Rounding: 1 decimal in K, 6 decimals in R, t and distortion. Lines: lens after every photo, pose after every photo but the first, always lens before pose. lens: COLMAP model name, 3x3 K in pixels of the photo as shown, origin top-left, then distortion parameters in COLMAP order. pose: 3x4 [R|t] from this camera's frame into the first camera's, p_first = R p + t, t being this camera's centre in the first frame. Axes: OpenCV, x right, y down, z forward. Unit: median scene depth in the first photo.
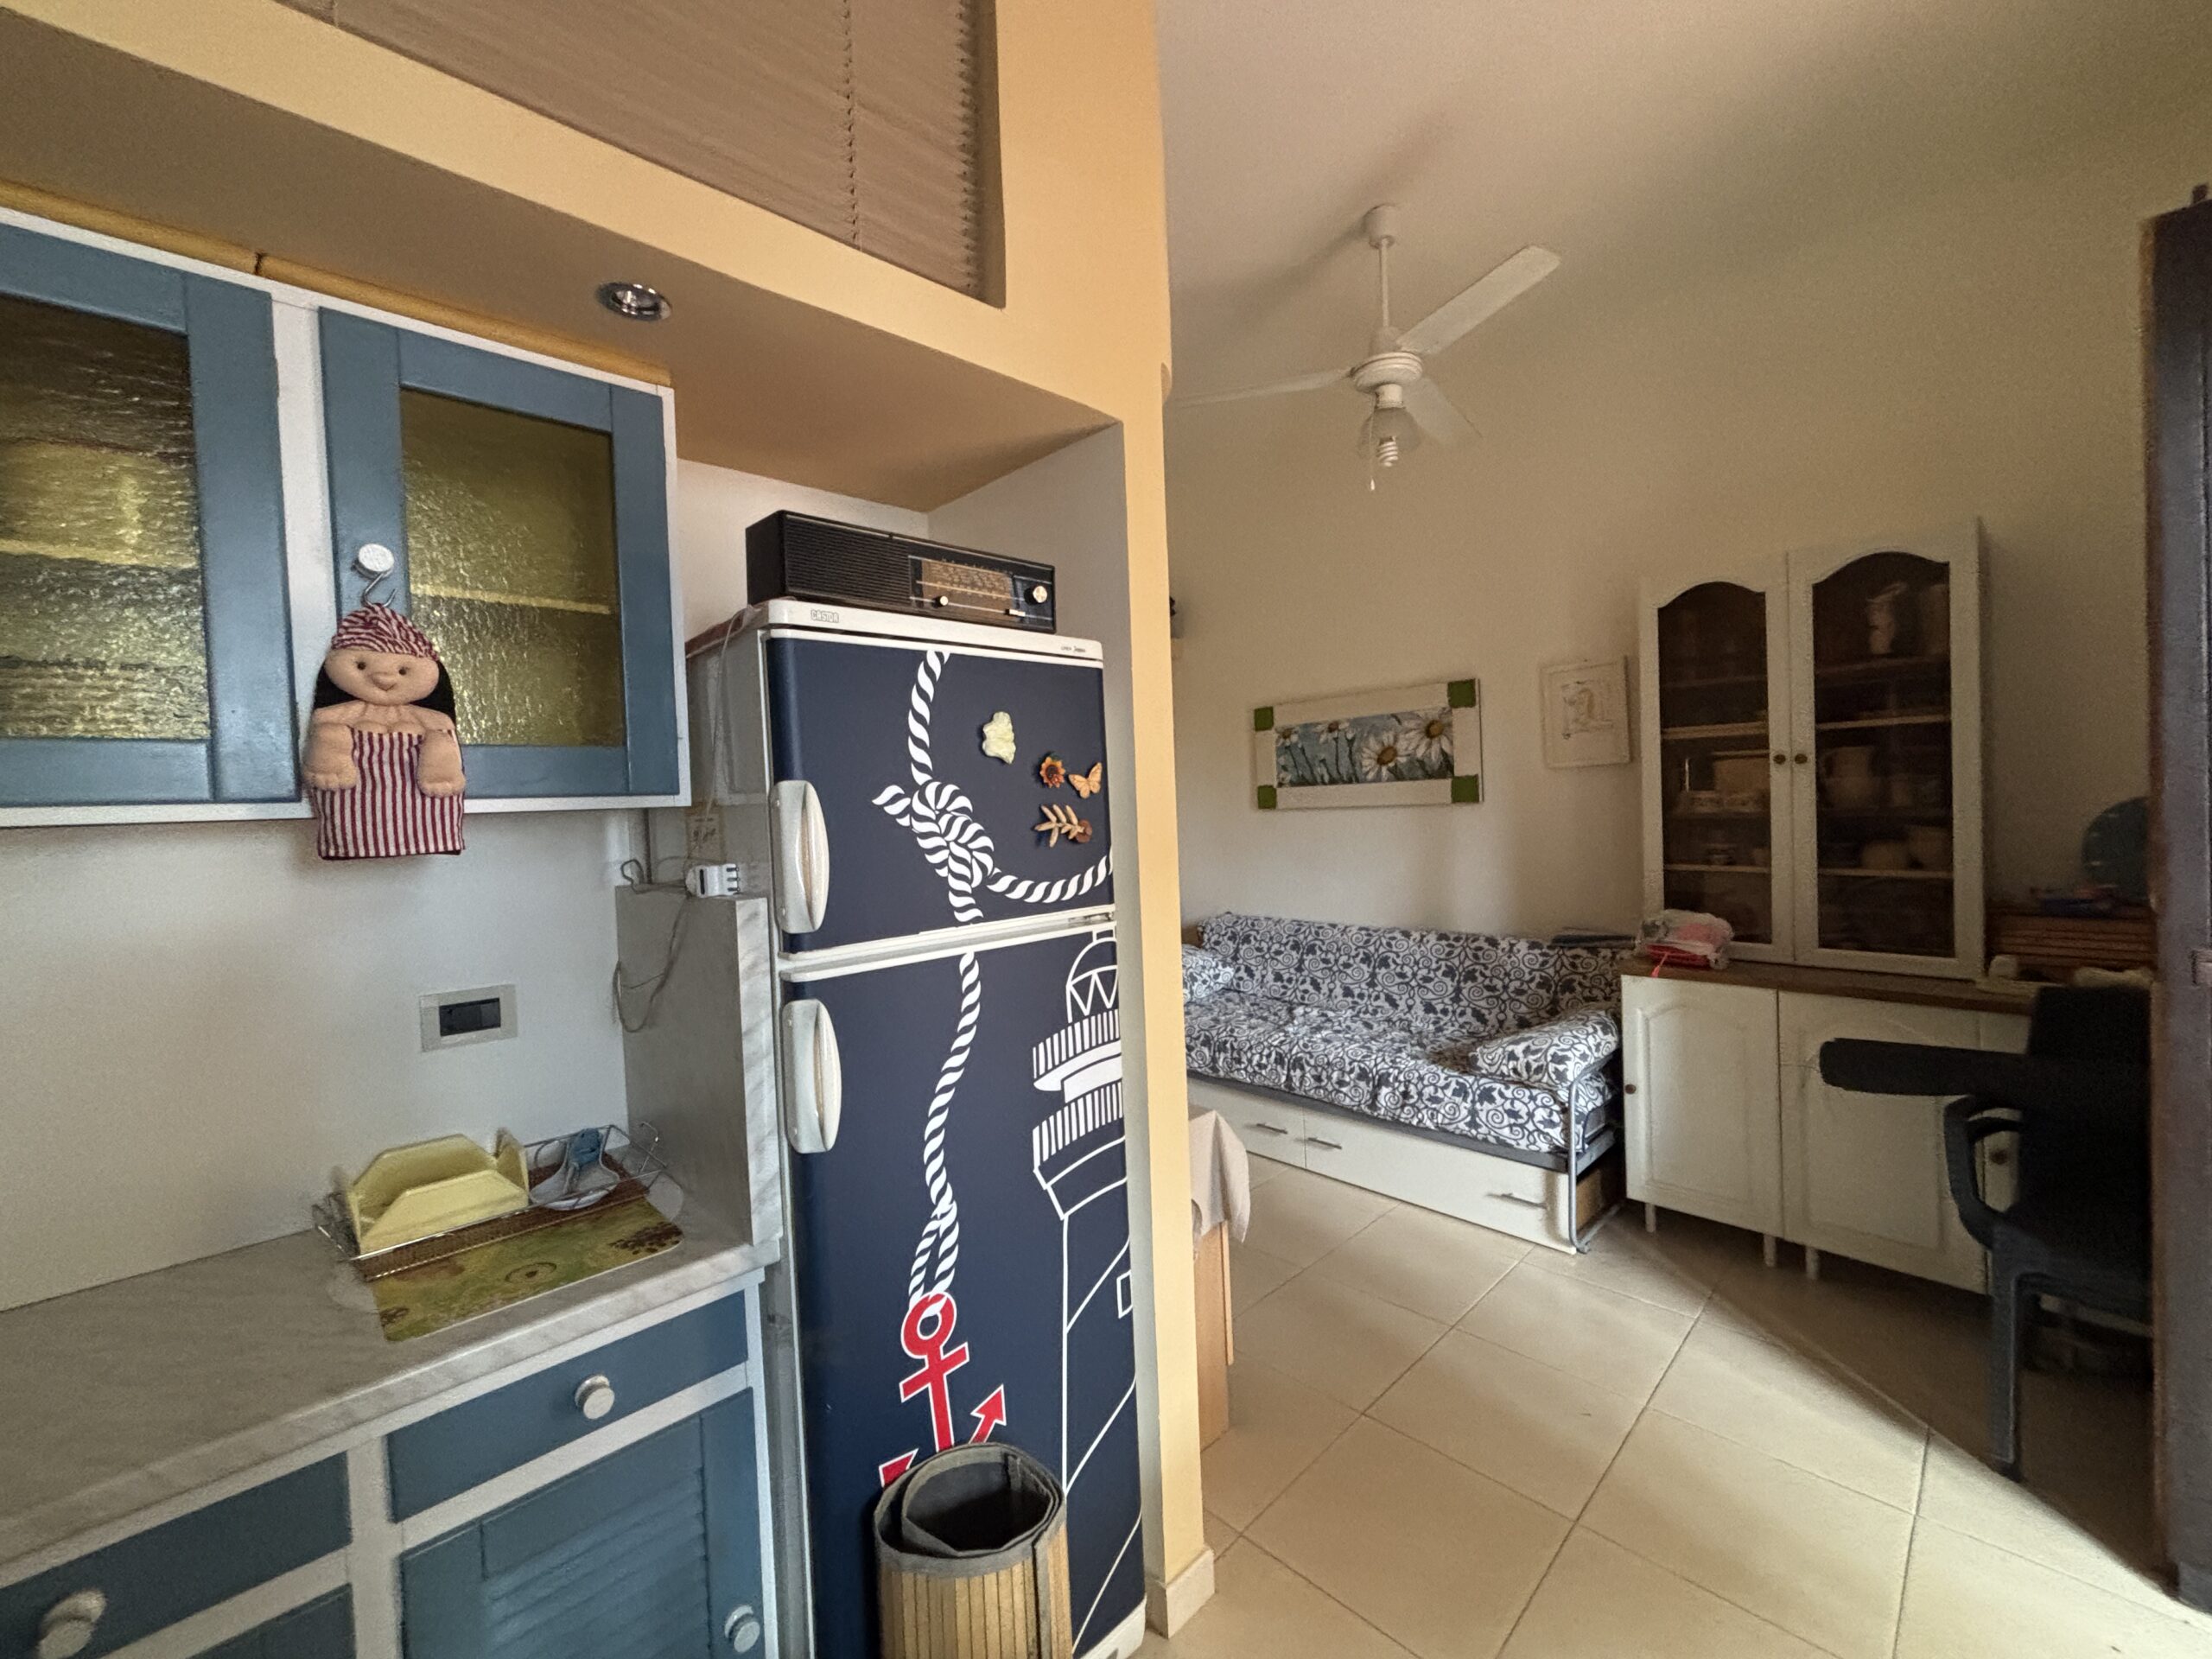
lens RADIAL K [[894.1, 0, 1107.0], [0, 894.1, 819.8], [0, 0, 1]] dist [0.009953, -0.006522]
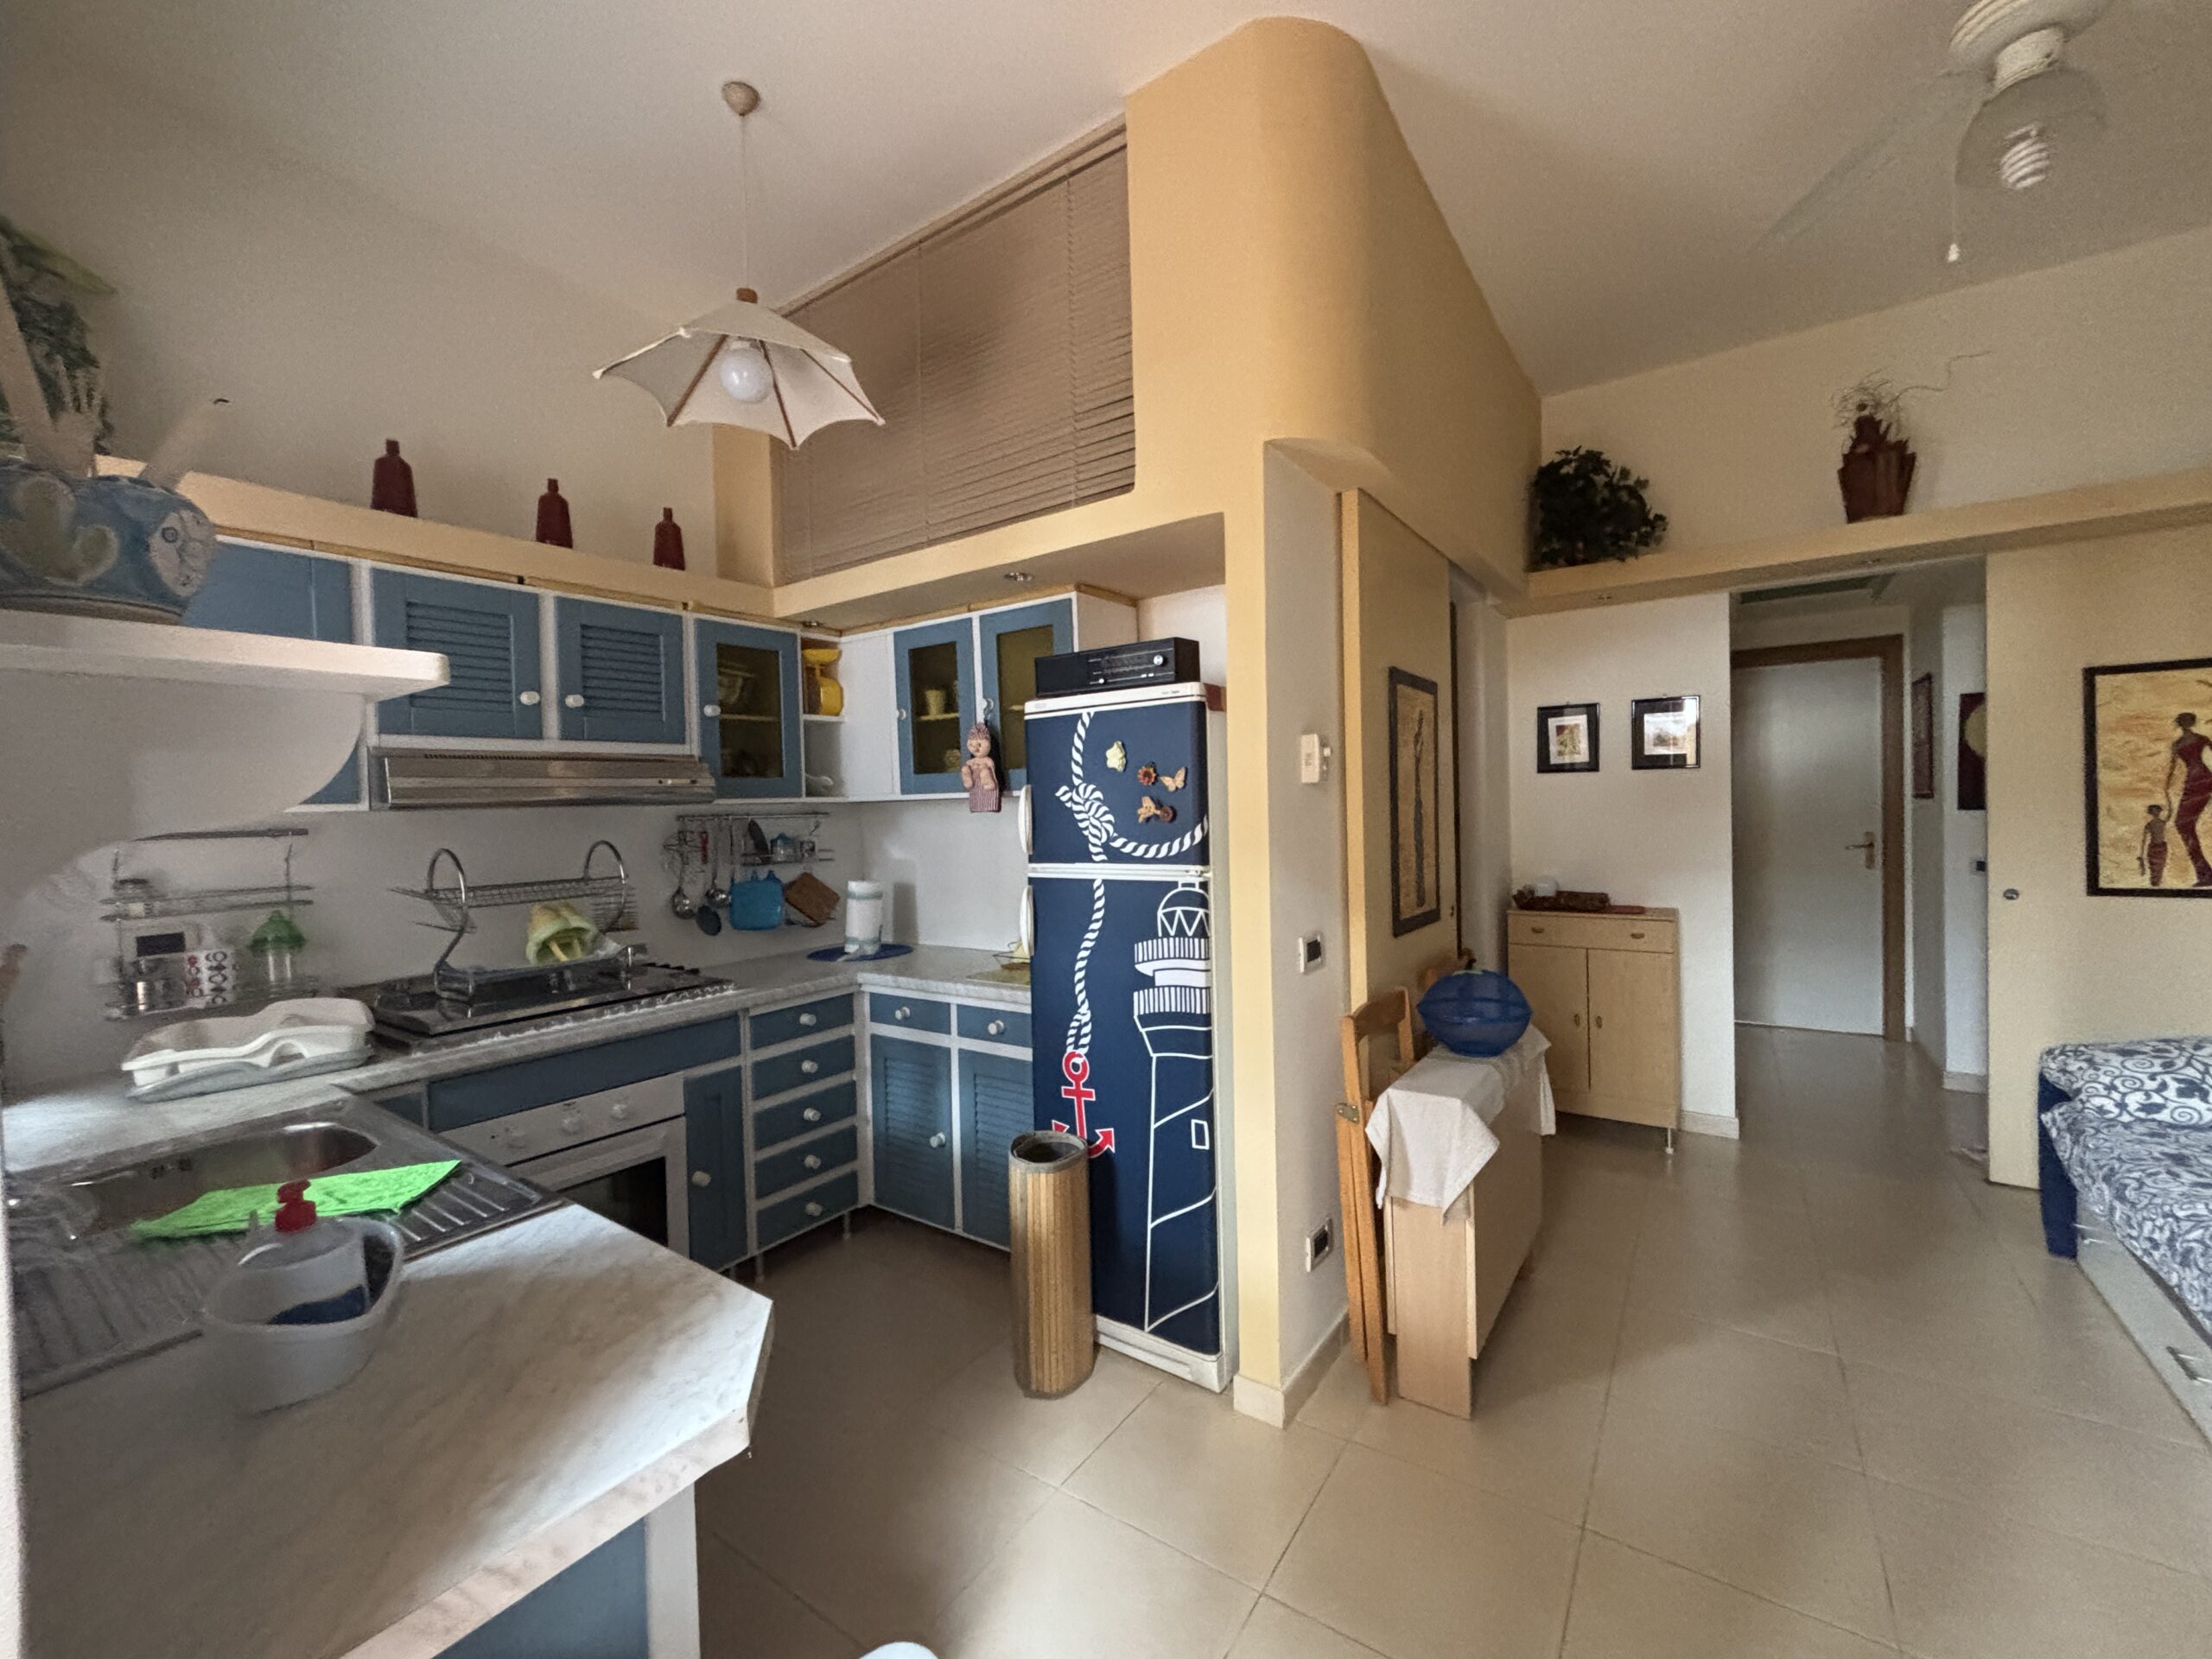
lens RADIAL K [[894.1, 0, 1107.0], [0, 894.1, 819.8], [0, 0, 1]] dist [0.009953, -0.006522]
pose [[0.203334, 0.052942, -0.977677, 1.435759], [0.003060, 0.998498, 0.054706, -0.060599], [0.979105, -0.014116, 0.202866, 0.588617]]
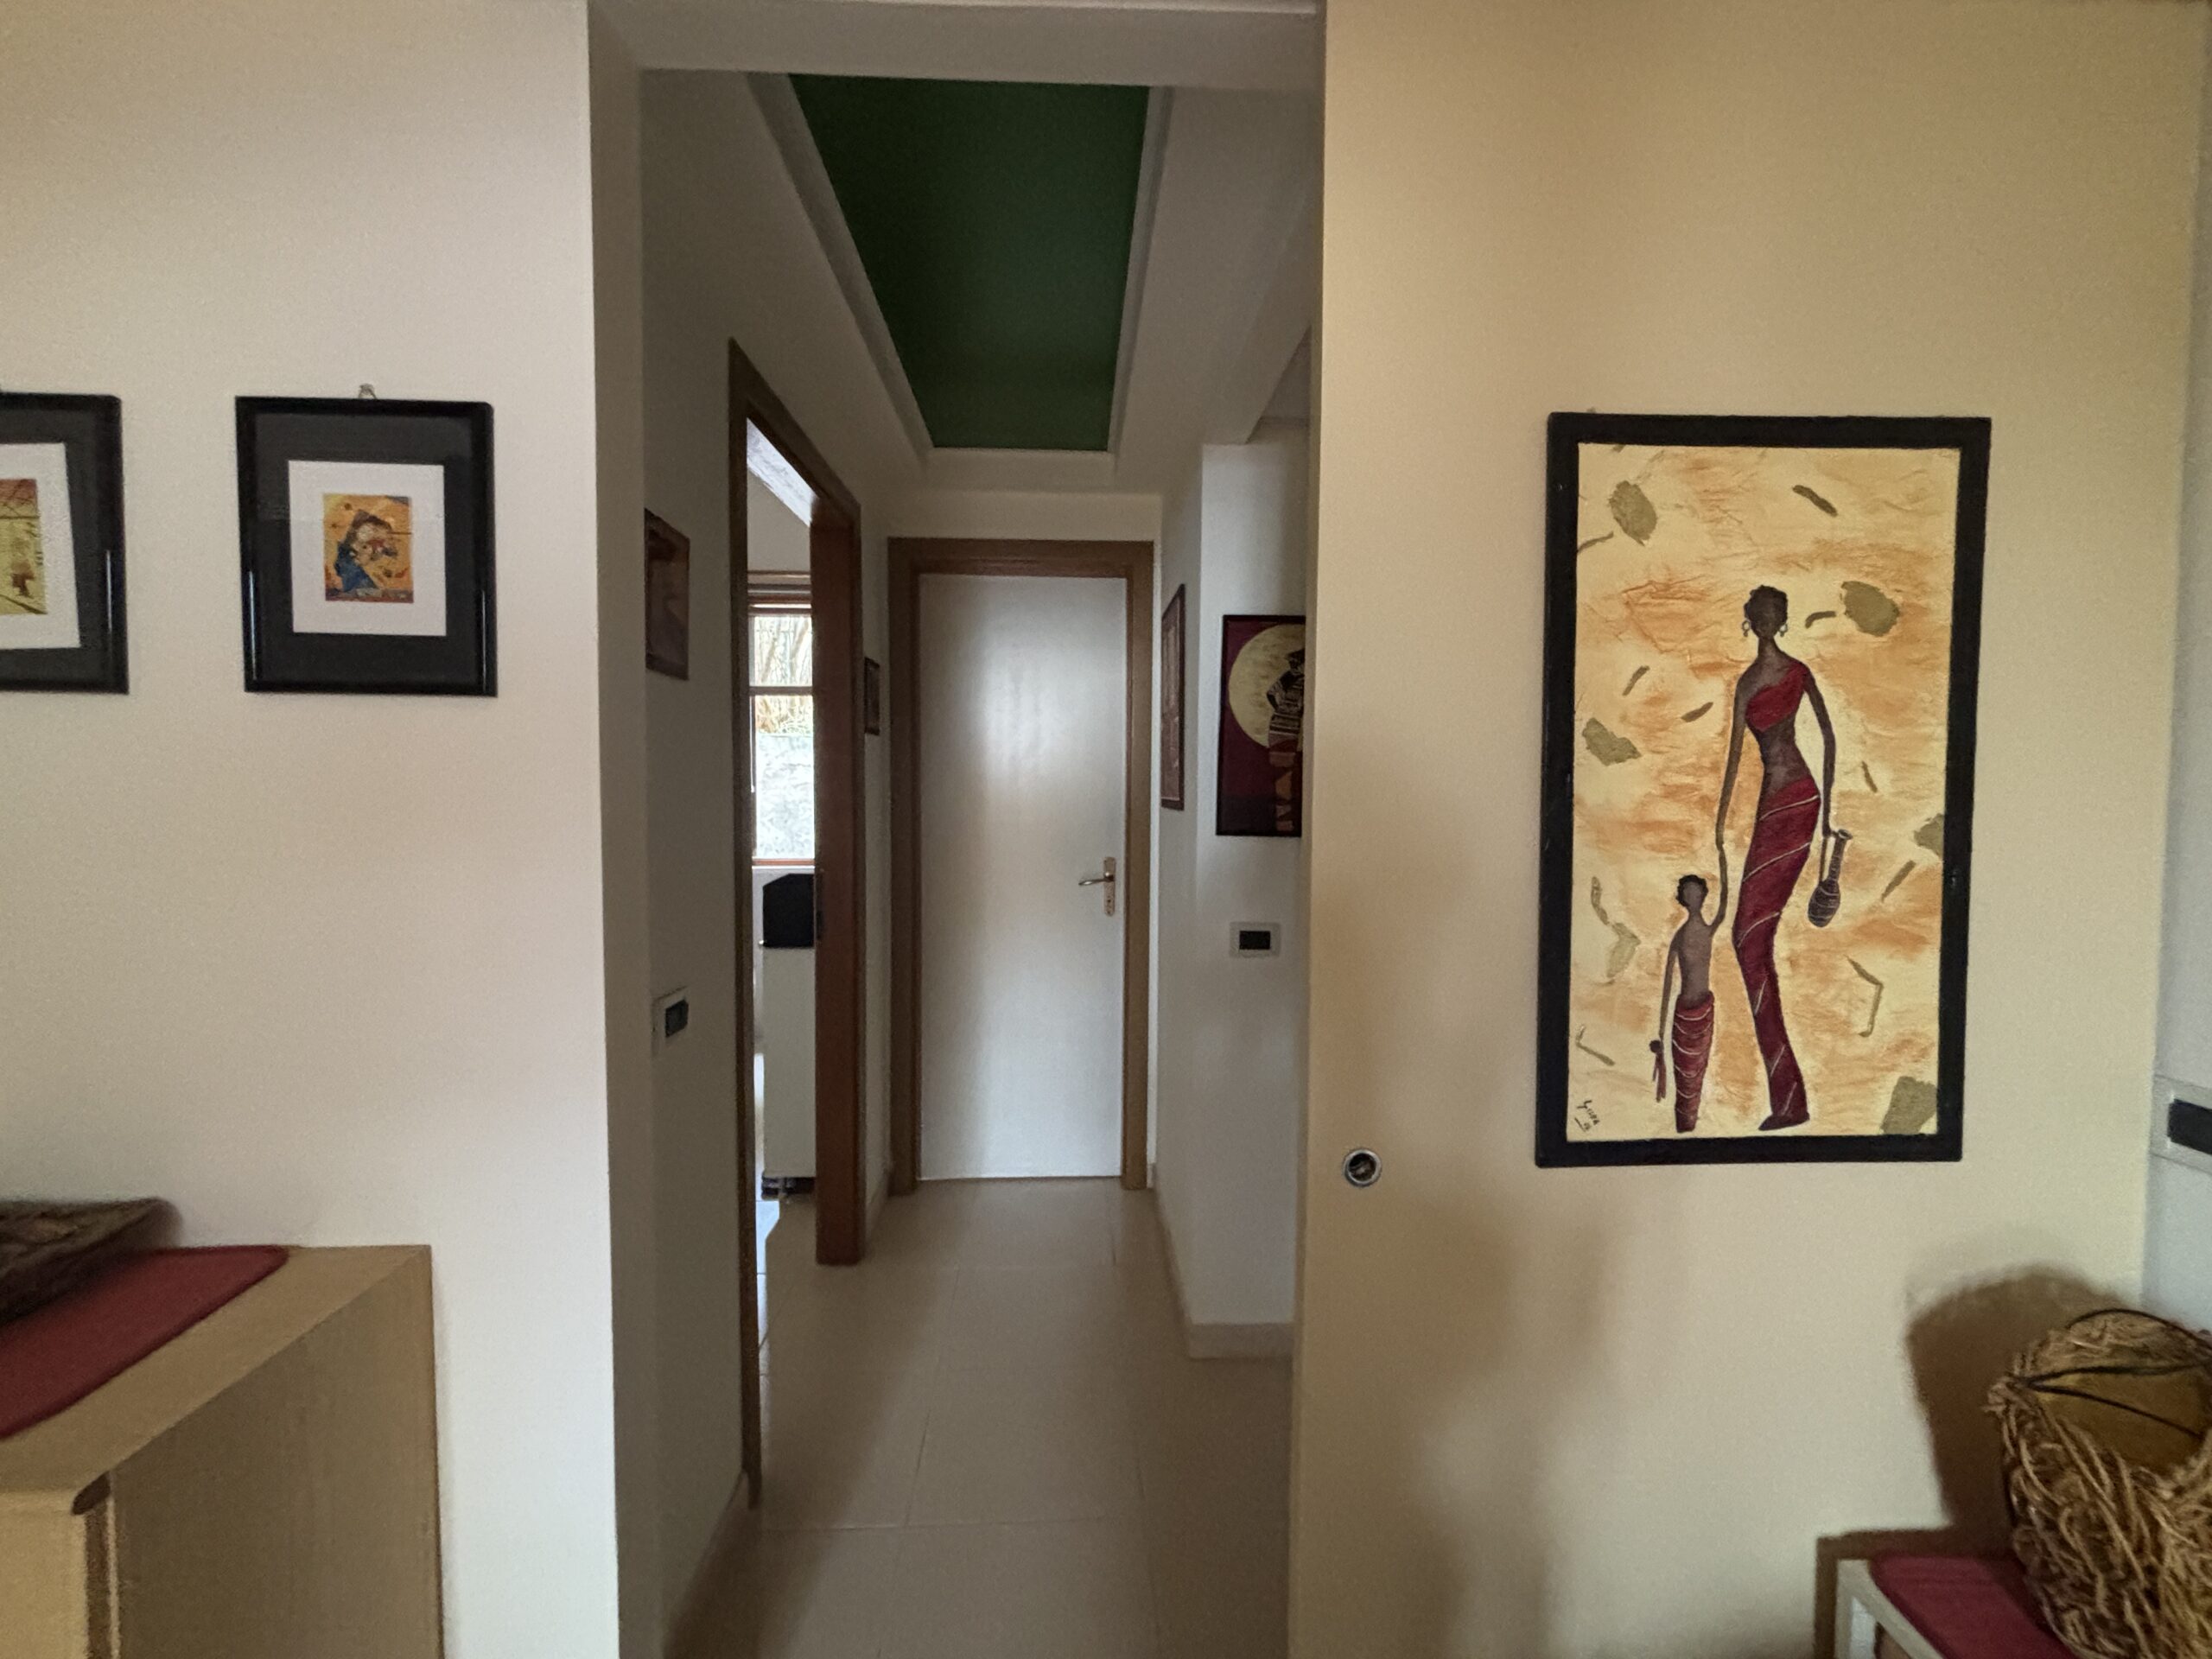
lens RADIAL K [[894.1, 0, 1107.0], [0, 894.1, 819.8], [0, 0, 1]] dist [0.009953, -0.006522]
pose [[0.752524, 0.072202, -0.654595, -0.066534], [-0.046050, 0.997308, 0.057064, -0.031487], [0.656953, -0.012798, 0.753823, 2.715853]]
